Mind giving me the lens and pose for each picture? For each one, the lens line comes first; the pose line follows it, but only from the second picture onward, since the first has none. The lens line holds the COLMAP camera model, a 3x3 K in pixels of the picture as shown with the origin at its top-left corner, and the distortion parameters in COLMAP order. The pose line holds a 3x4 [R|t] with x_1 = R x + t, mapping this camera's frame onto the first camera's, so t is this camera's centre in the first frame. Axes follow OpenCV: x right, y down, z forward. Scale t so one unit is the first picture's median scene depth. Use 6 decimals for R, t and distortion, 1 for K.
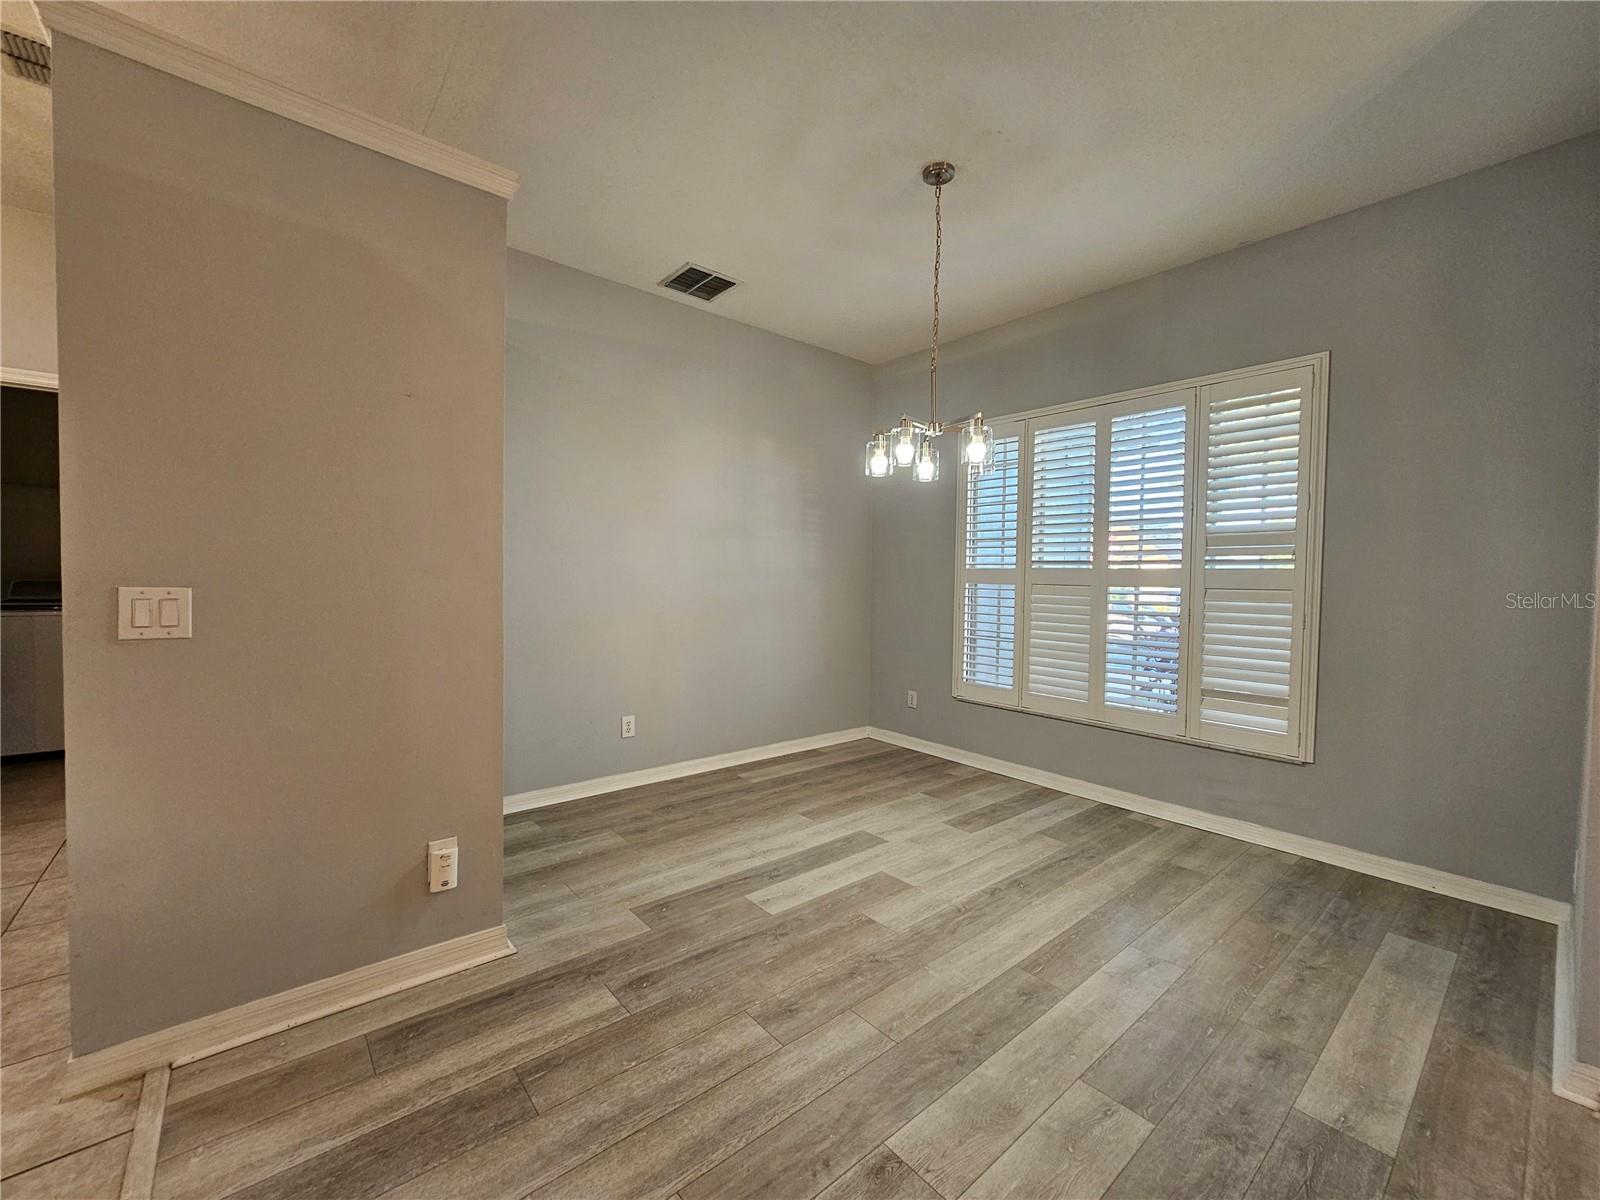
lens RADIAL K [[654.9, 0, 795.5], [0, 654.9, 596.8], [0, 0, 1]] dist [-0.004403, 0.002448]
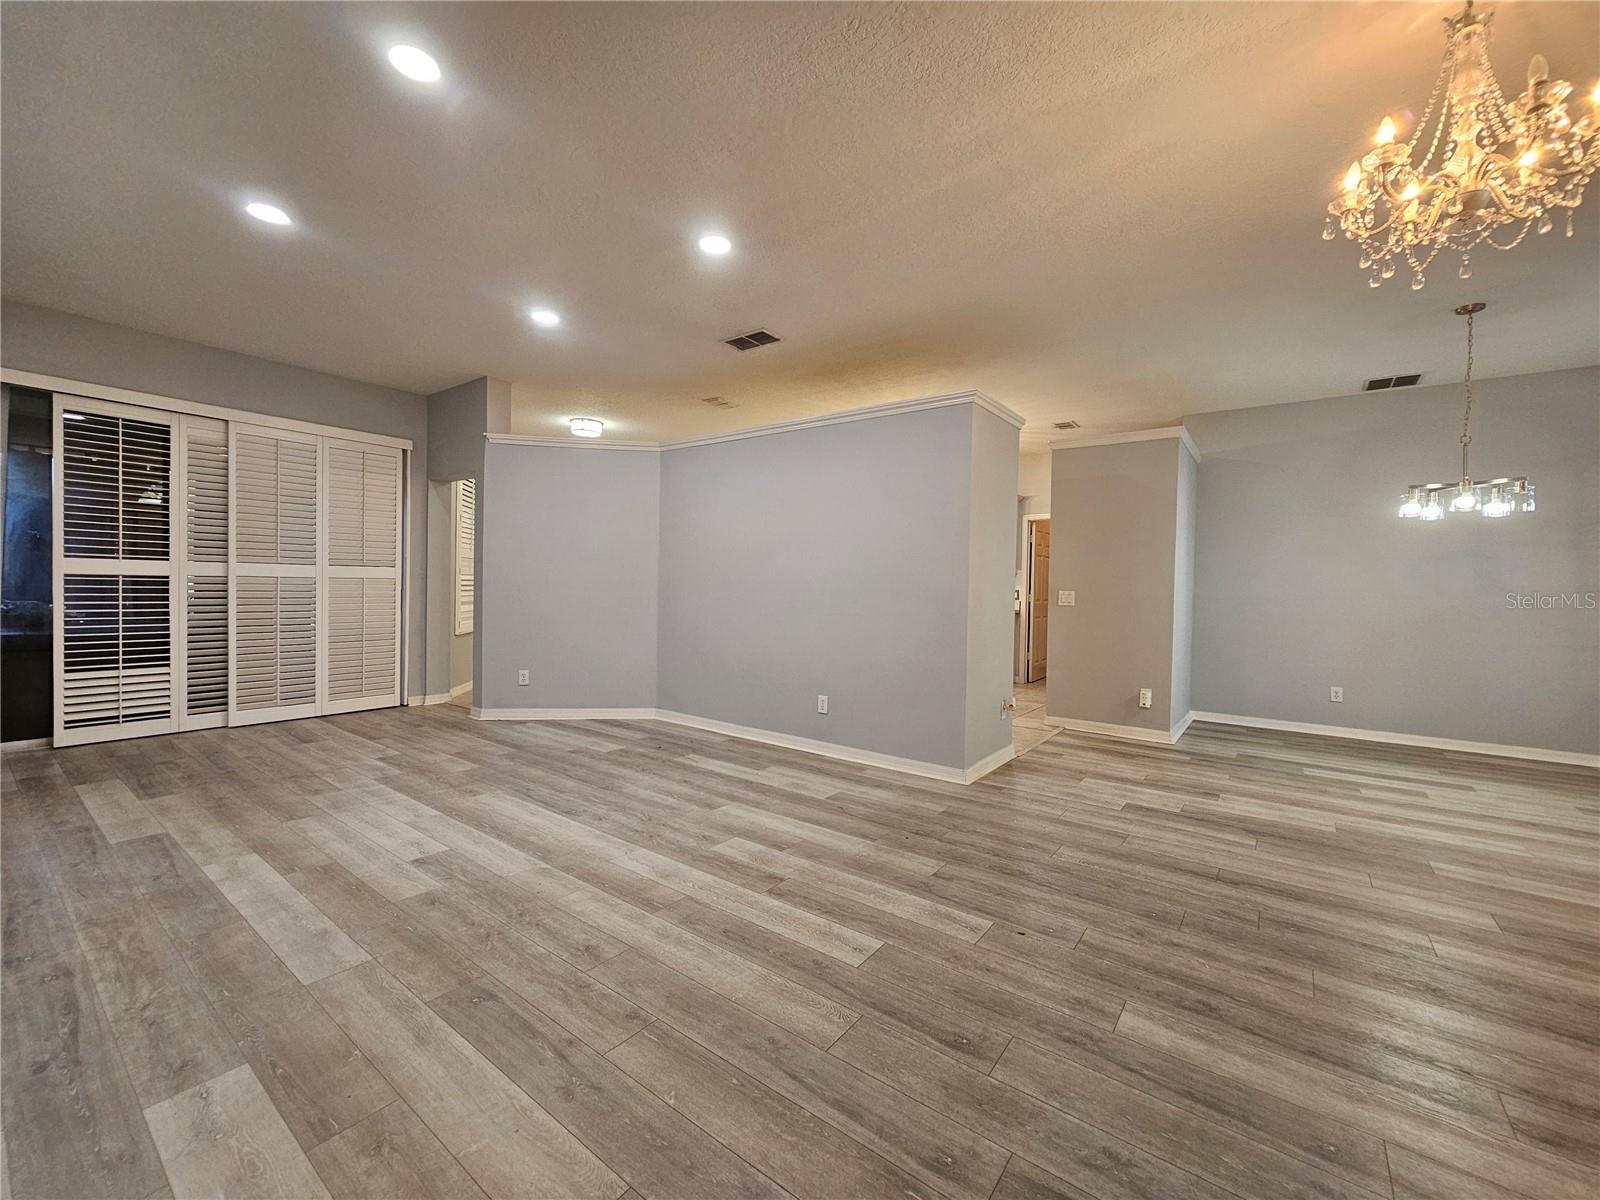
lens RADIAL K [[654.9, 0, 790.7], [0, 654.9, 598.8], [0, 0, 1]] dist [-0.004403, 0.002448]
pose [[0.214307, 0.006775, -0.976743, 1.268353], [-0.044461, 0.999007, -0.002826, 0.059927], [0.975754, 0.044032, 0.214396, -0.717453]]
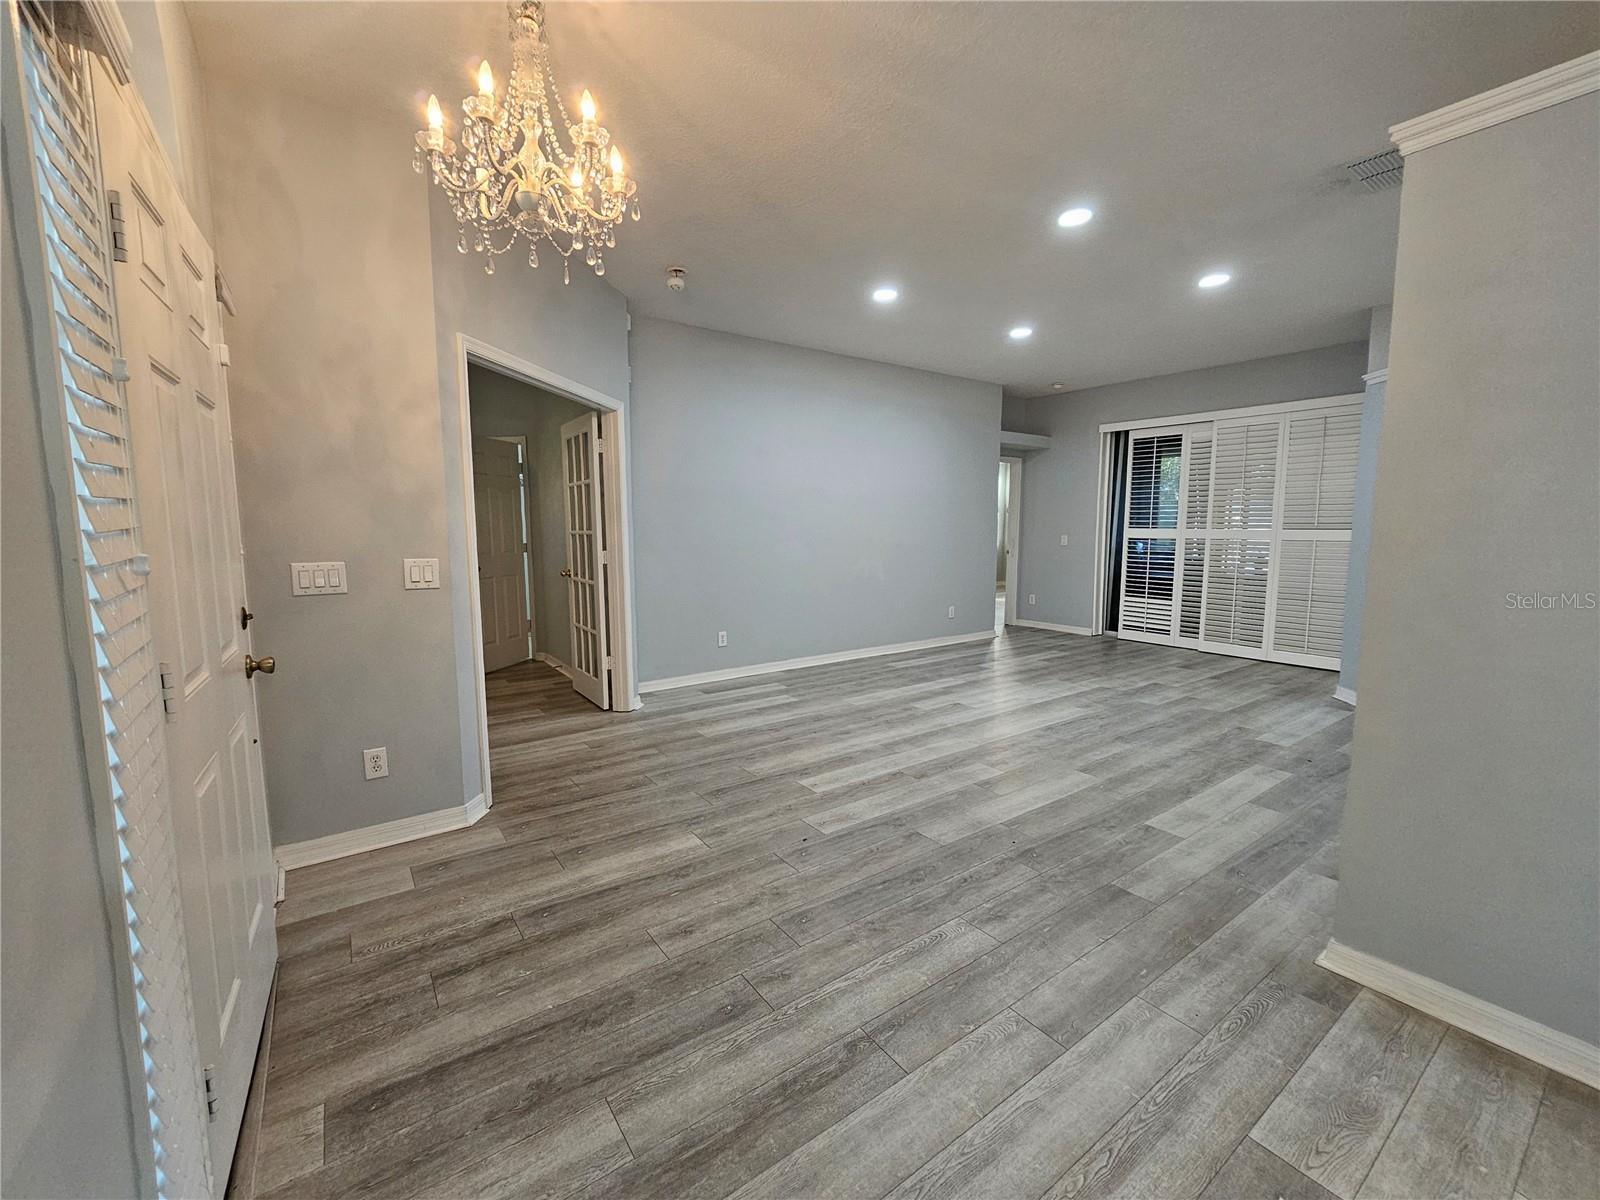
lens RADIAL K [[654.9, 0, 798.0], [0, 654.9, 600.3], [0, 0, 1]] dist [-0.004403, 0.002448]
pose [[-0.996497, -0.026297, 0.079386, 0.463640], [-0.014297, 0.988869, 0.148099, -0.053592], [-0.082396, 0.146446, -0.985781, 0.719510]]
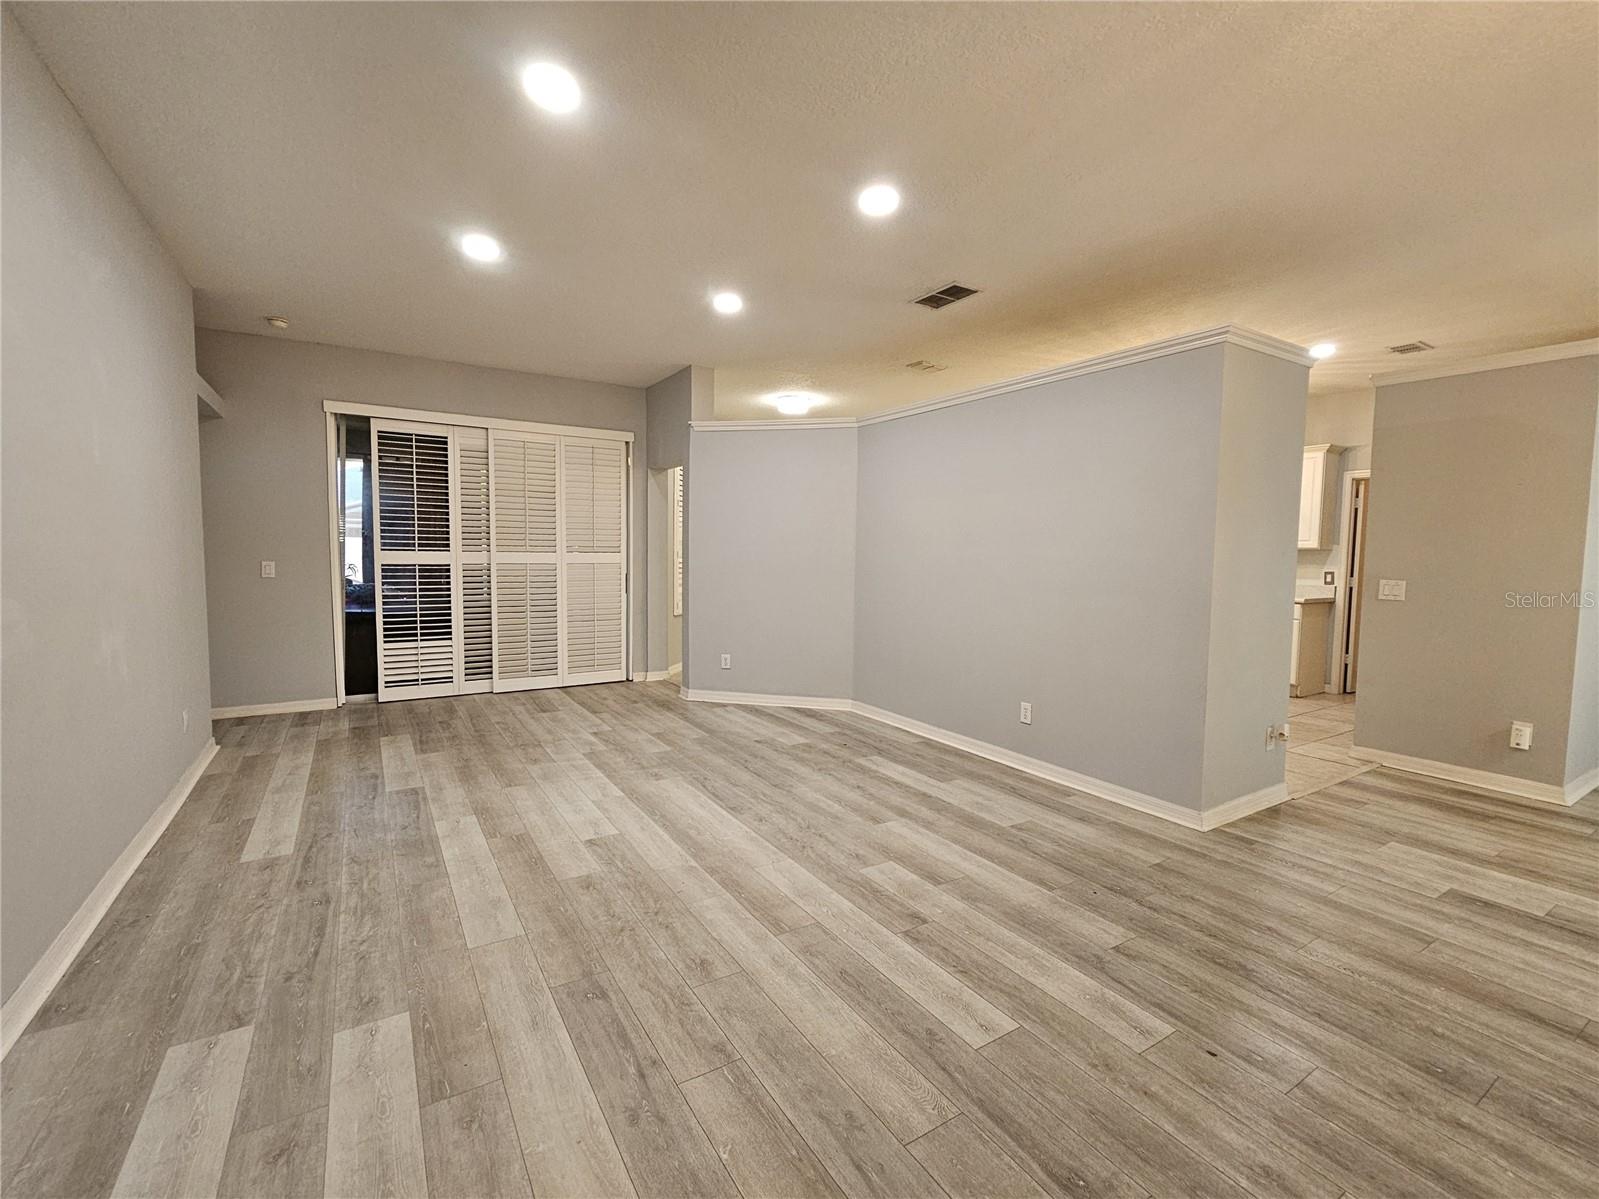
lens RADIAL K [[695.3, 0, 789.2], [0, 695.3, 598.7], [0, 0, 1]] dist [-0.002378, 0.000380]
pose [[-0.148446, 0.050265, -0.987642, 1.235875], [-0.044056, 0.997380, 0.057382, 0.002431], [0.987939, 0.052029, -0.145842, -0.569383]]
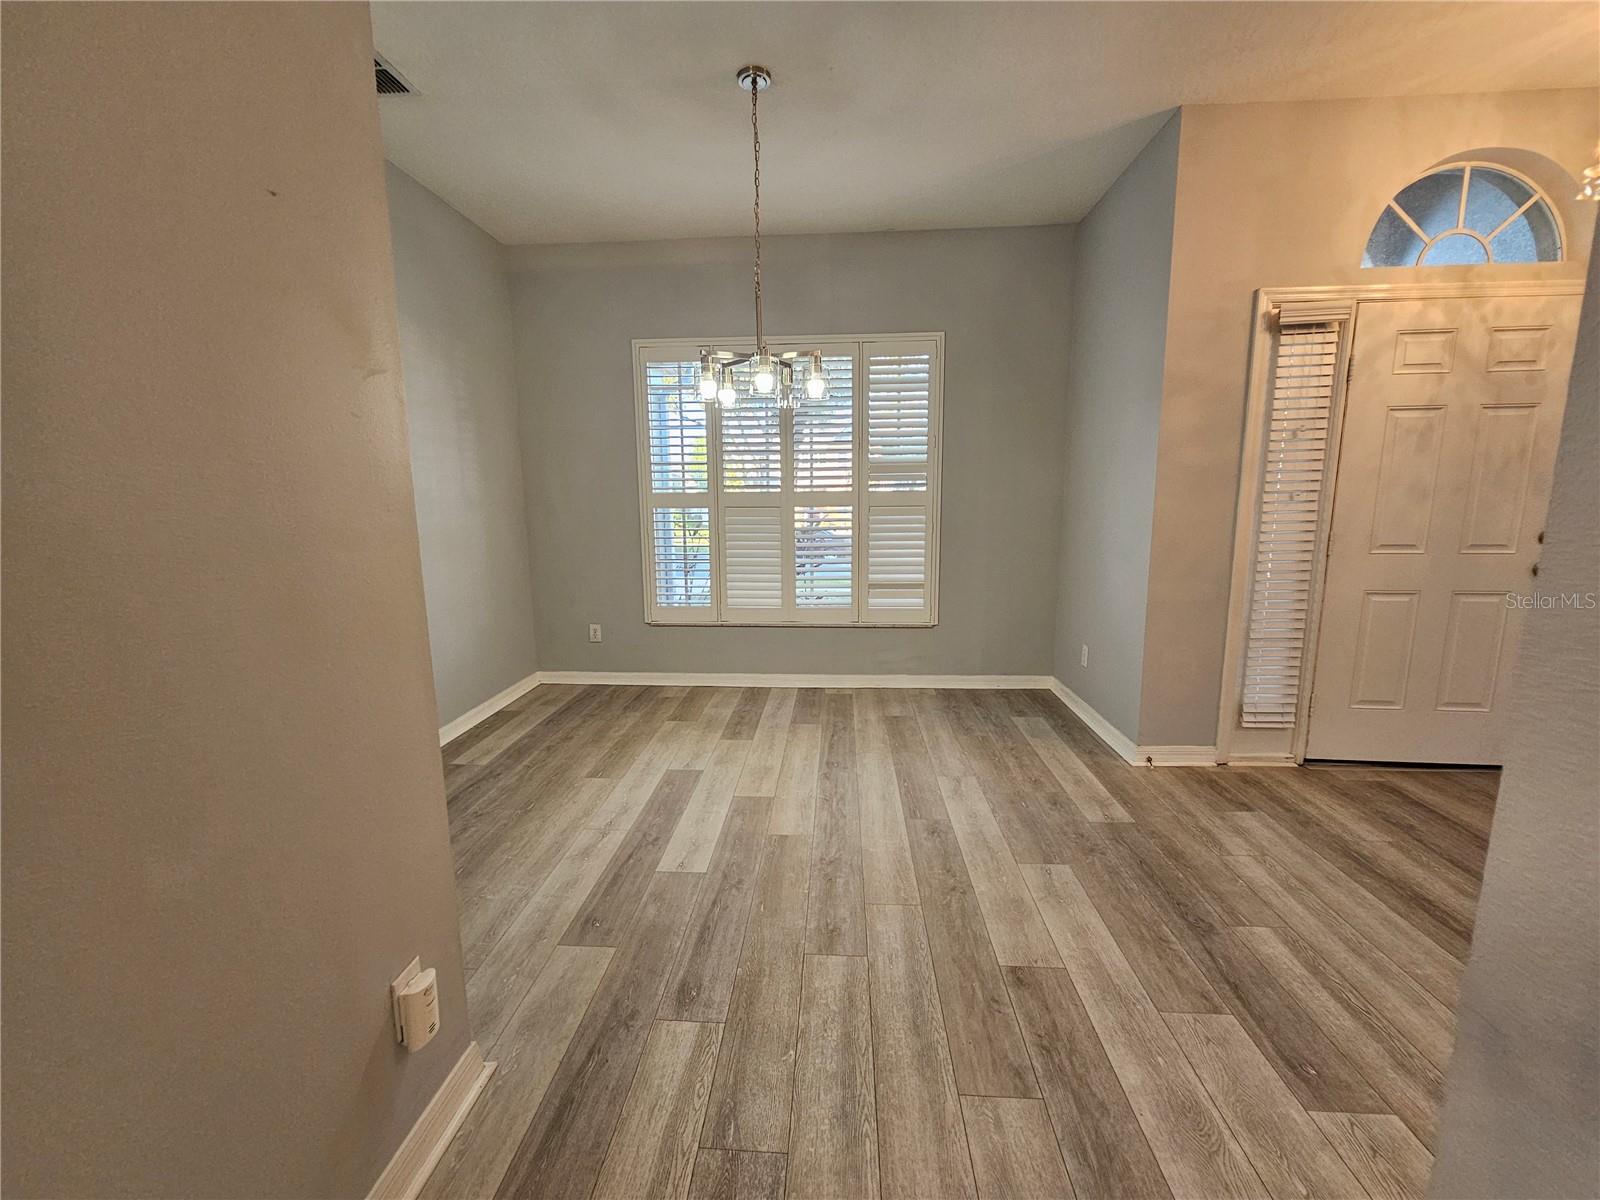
lens RADIAL K [[654.9, 0, 795.5], [0, 654.9, 597.3], [0, 0, 1]] dist [-0.004403, 0.002448]
pose [[0.693037, -0.136761, 0.707810, -0.497816], [0.043128, 0.987947, 0.148660, -0.041050], [-0.719610, -0.072501, 0.690583, 0.242390]]
